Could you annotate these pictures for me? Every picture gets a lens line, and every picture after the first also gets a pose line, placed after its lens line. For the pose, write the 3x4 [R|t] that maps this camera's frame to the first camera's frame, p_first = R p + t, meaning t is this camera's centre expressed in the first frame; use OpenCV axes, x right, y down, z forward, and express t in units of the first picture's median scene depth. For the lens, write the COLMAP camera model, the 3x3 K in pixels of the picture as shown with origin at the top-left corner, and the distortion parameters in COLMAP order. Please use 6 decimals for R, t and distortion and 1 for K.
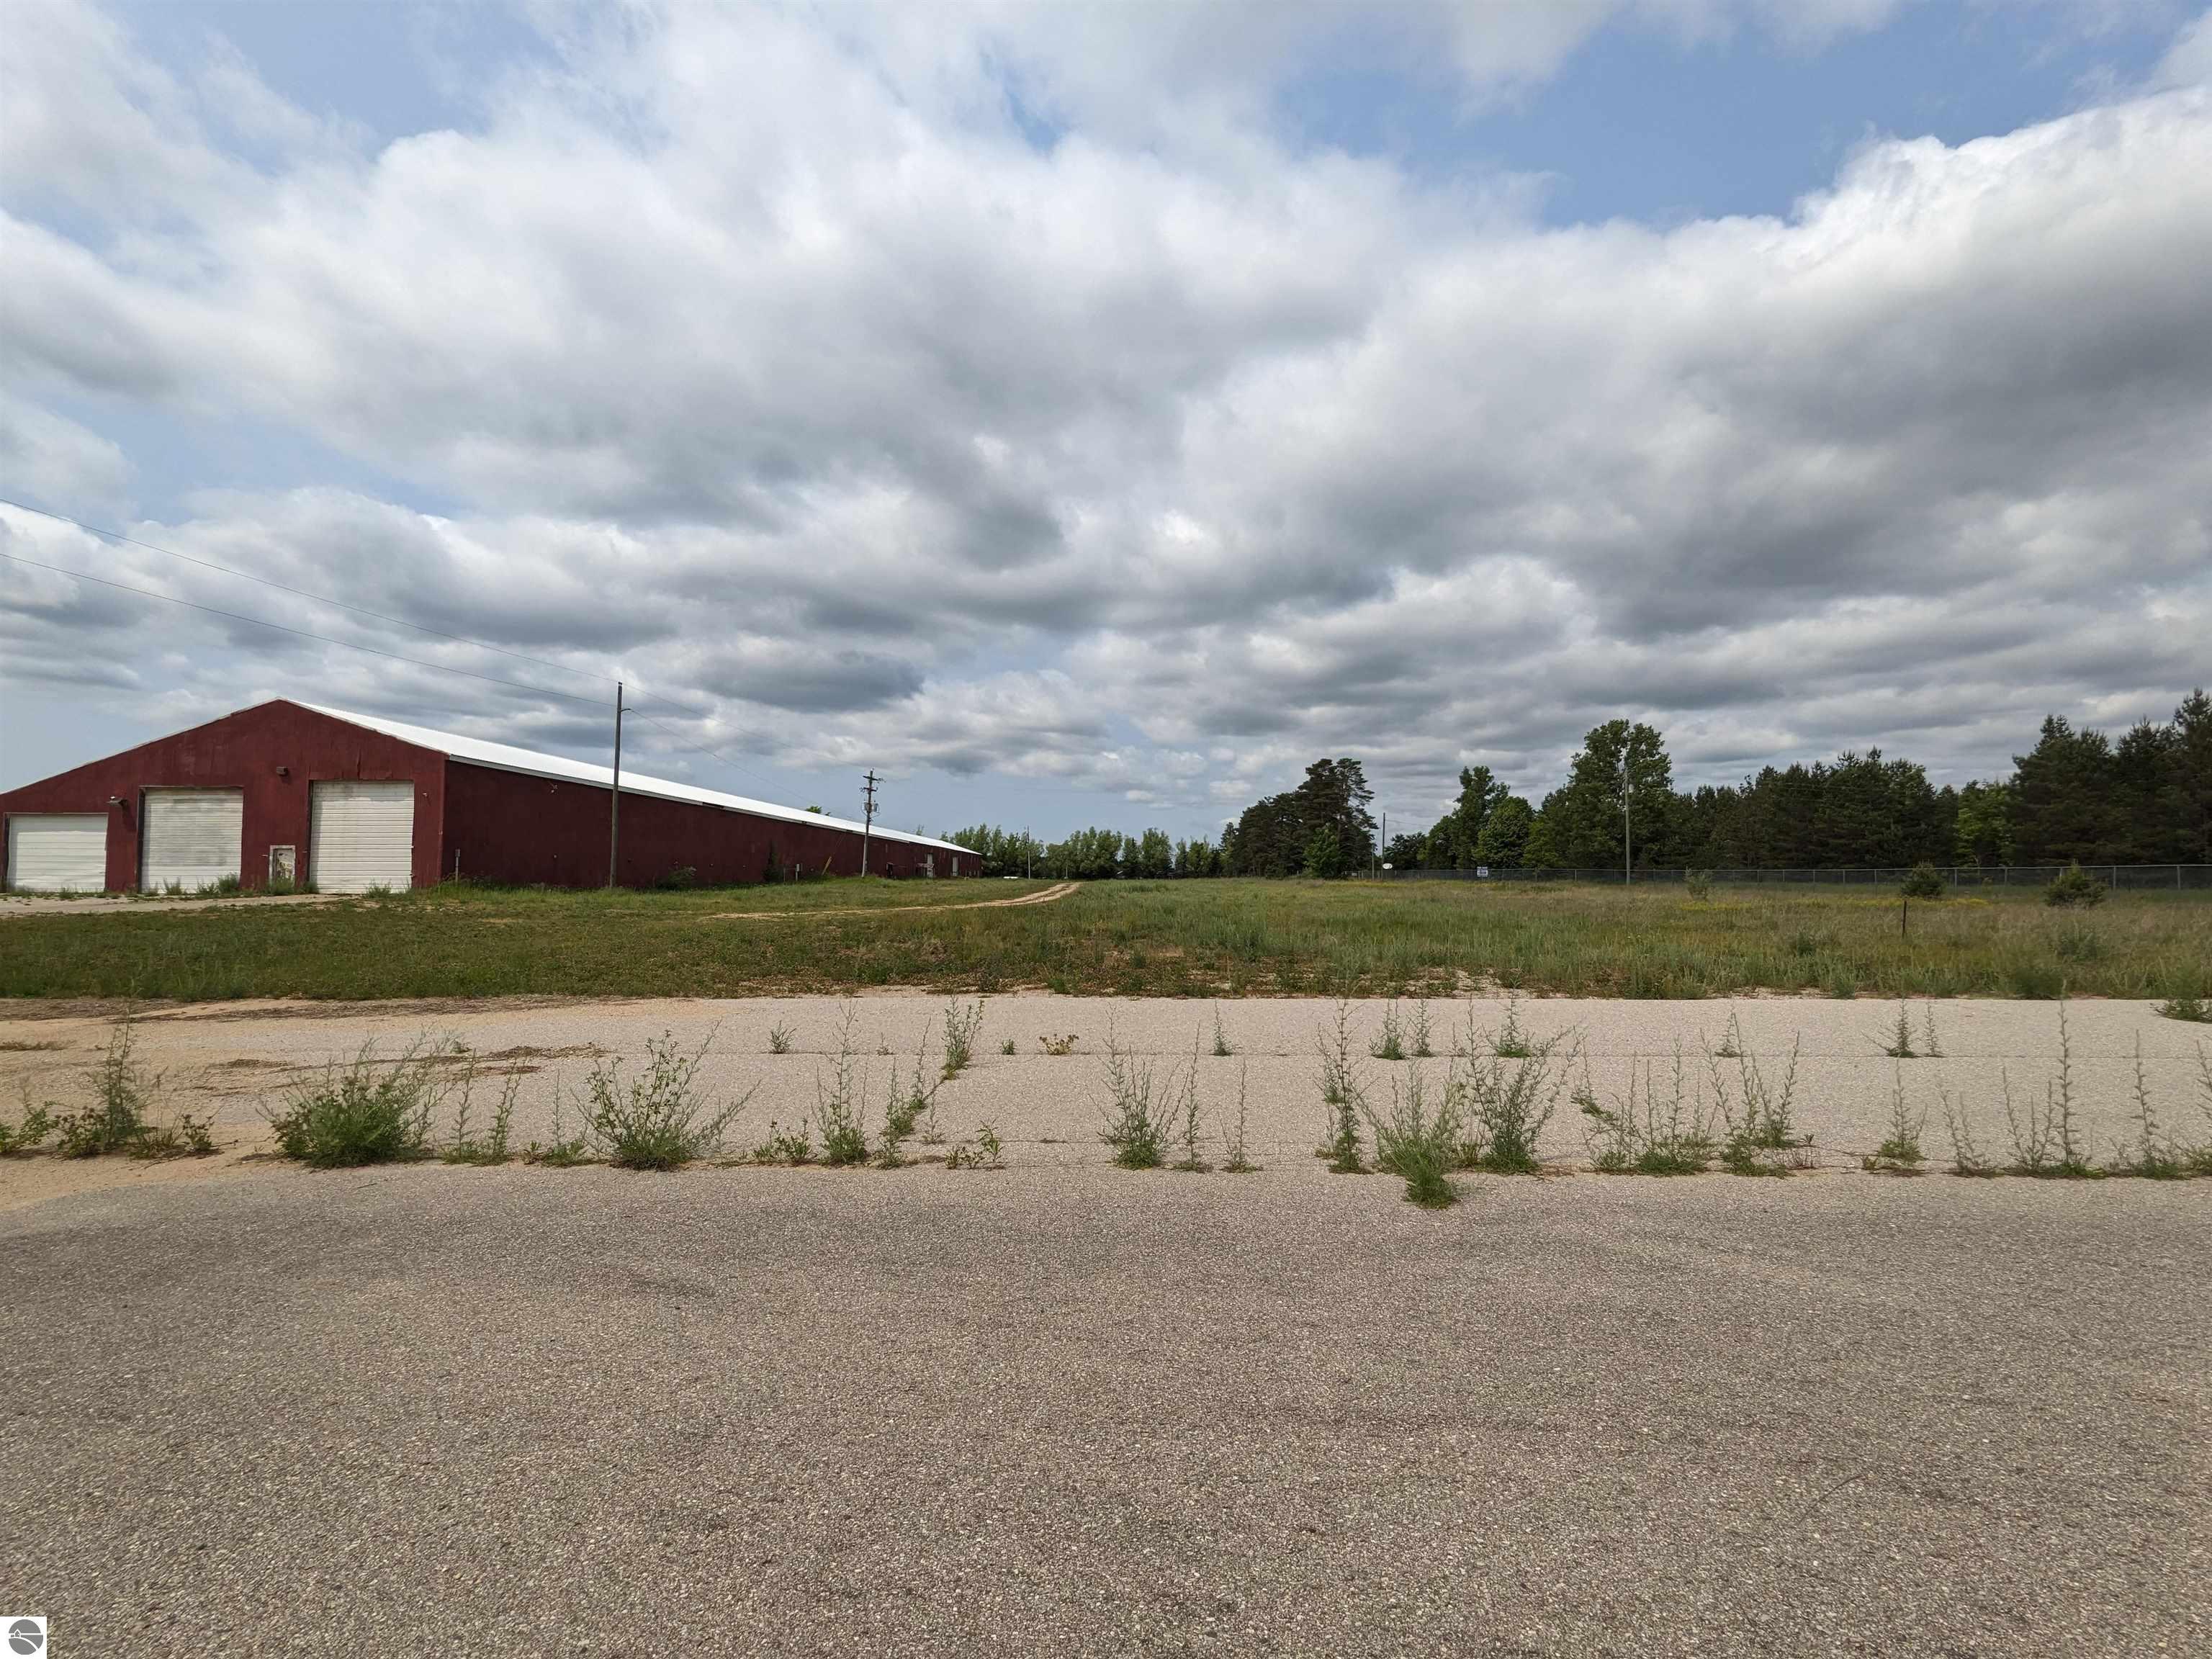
lens RADIAL K [[1109.3, 0, 1116.9], [0, 1109.3, 822.3], [0, 0, 1]] dist [0.006882, -0.000518]
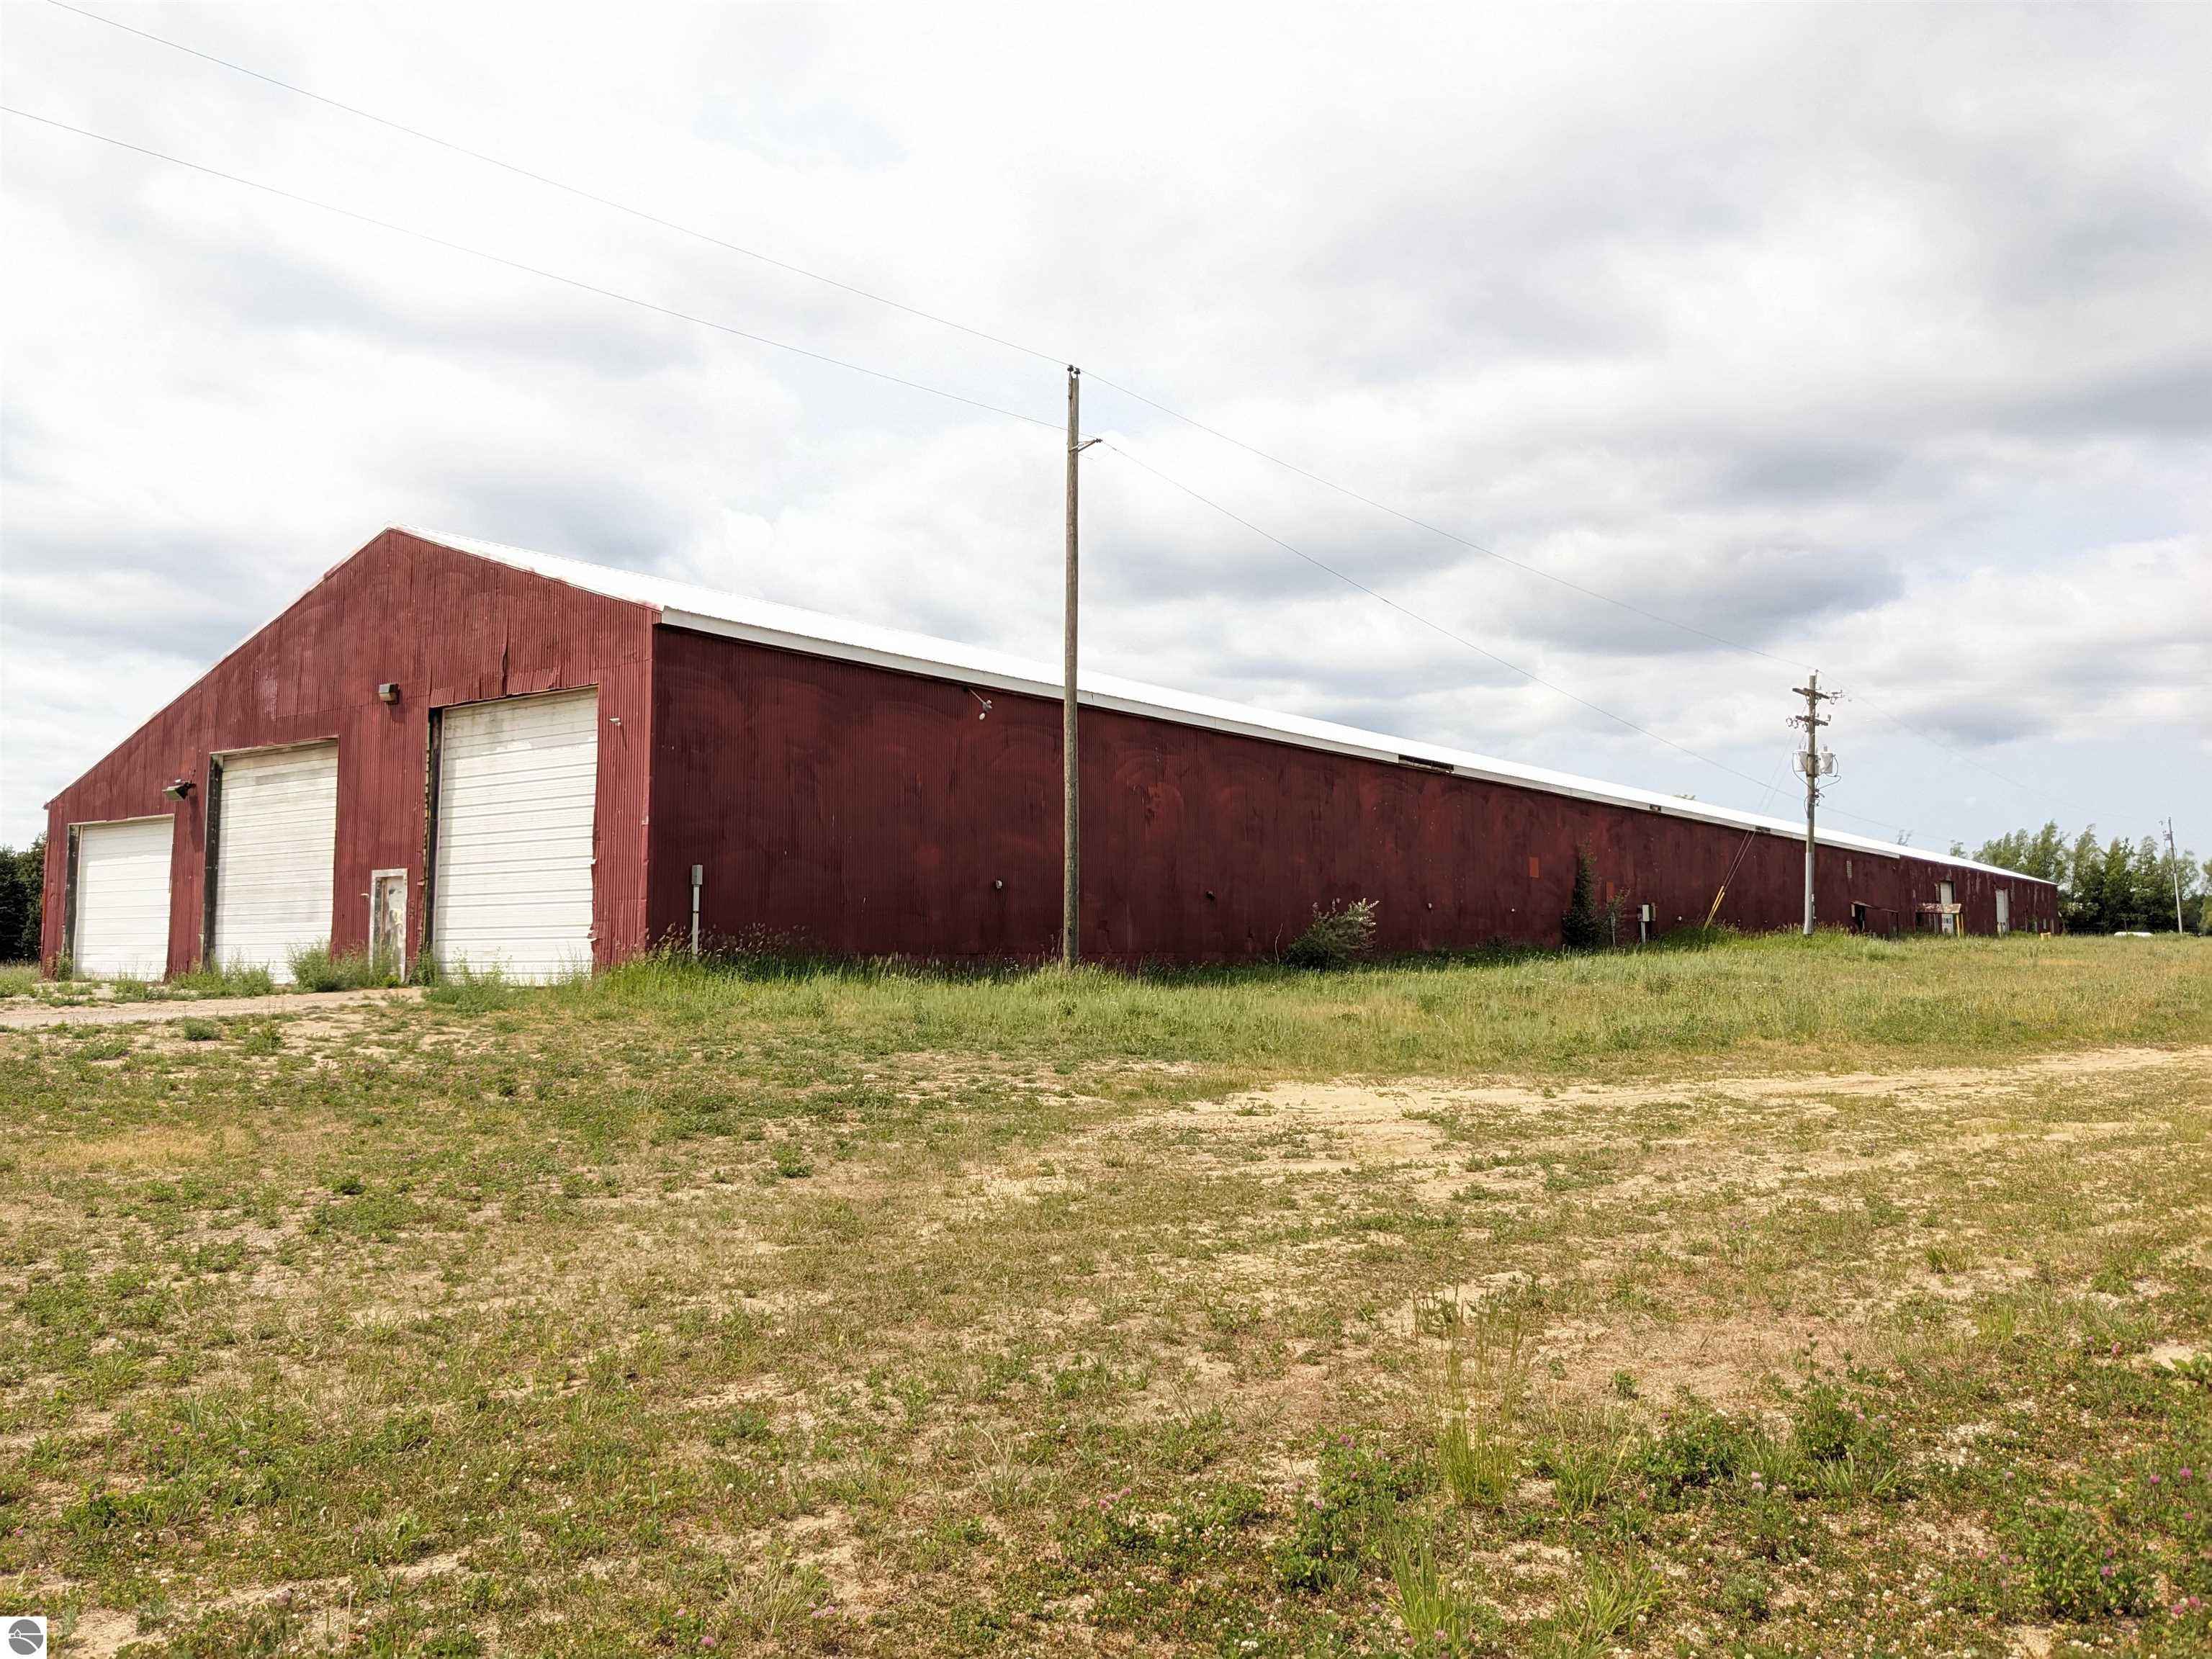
lens RADIAL K [[1869.4, 0, 1109.9], [0, 1869.4, 827.5], [0, 0, 1]] dist [0.052331, 0.000121]
pose [[0.843046, -0.041677, -0.536224, -0.130843], [0.036761, 0.999127, -0.019860, 0.027155], [0.536583, -0.002969, 0.843842, 0.511461]]
